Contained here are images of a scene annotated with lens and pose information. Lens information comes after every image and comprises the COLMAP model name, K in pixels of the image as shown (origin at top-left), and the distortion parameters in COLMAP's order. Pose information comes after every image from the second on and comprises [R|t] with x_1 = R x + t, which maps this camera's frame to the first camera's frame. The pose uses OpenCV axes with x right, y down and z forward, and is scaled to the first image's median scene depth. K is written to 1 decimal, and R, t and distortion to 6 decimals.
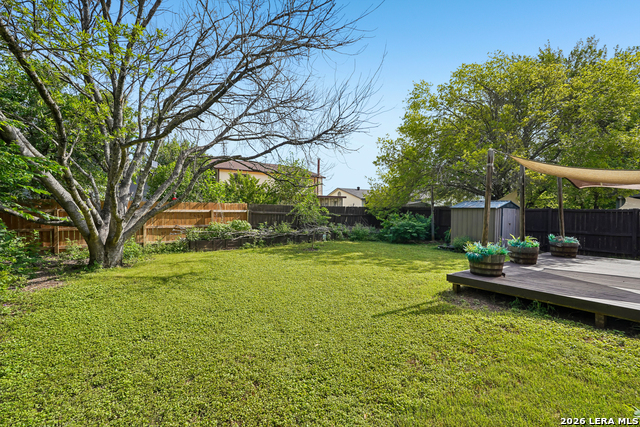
lens RADIAL K [[292.9, 0, 319.3], [0, 292.9, 215.5], [0, 0, 1]] dist [-0.001116, 0.000711]
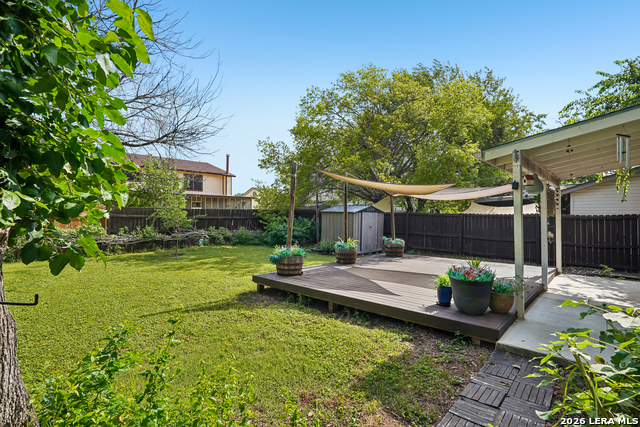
lens RADIAL K [[323.8, 0, 320.9], [0, 323.8, 212.0], [0, 0, 1]] dist [0.000406, -0.000023]
pose [[0.979577, 0.001364, 0.201065, 0.221213], [0.001374, 0.999908, -0.013477, -0.009534], [-0.201065, 0.013478, 0.979485, -0.117409]]
